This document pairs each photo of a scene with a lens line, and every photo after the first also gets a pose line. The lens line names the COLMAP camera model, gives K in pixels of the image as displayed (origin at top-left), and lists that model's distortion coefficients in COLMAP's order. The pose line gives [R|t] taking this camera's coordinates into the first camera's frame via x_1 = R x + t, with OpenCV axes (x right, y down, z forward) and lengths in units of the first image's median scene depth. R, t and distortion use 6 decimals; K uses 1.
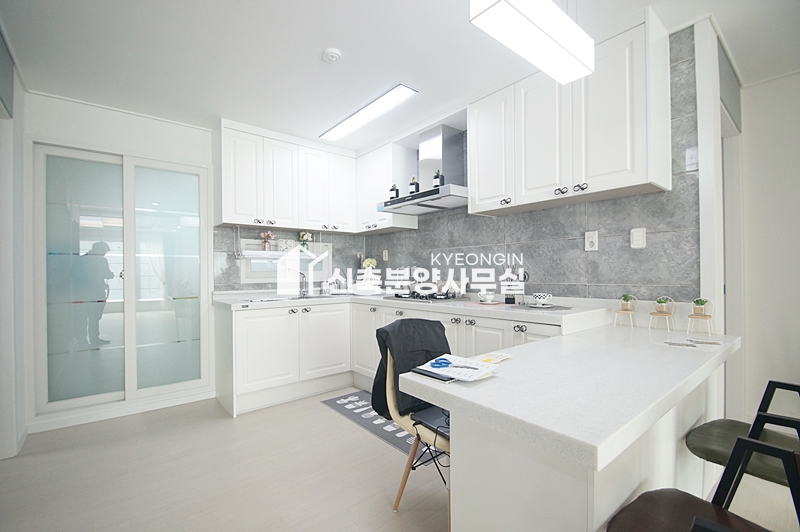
lens RADIAL K [[354.6, 0, 402.5], [0, 354.6, 270.3], [0, 0, 1]] dist [-0.004325, -0.003492]
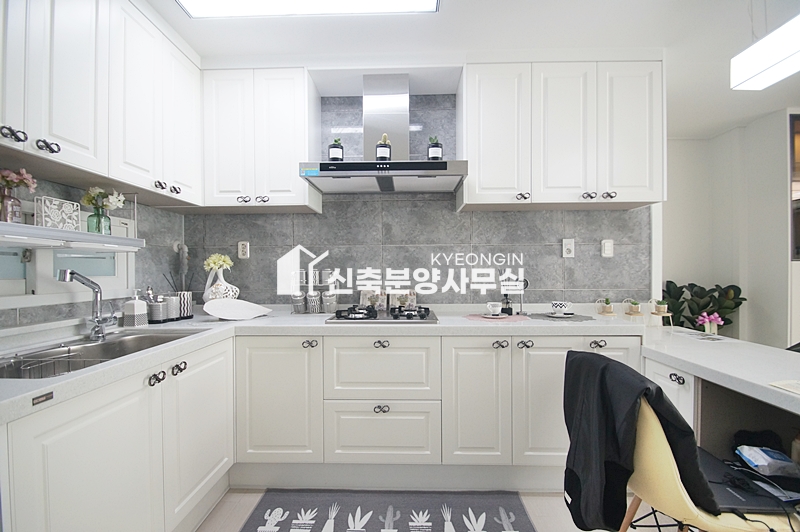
lens RADIAL K [[354.6, 0, 399.6], [0, 354.6, 270.7], [0, 0, 1]] dist [-0.004325, -0.003492]
pose [[0.656935, 0.005759, 0.753925, -0.575995], [-0.004989, 0.999982, -0.003291, -0.011004], [-0.753931, -0.001599, 0.656952, 0.695981]]
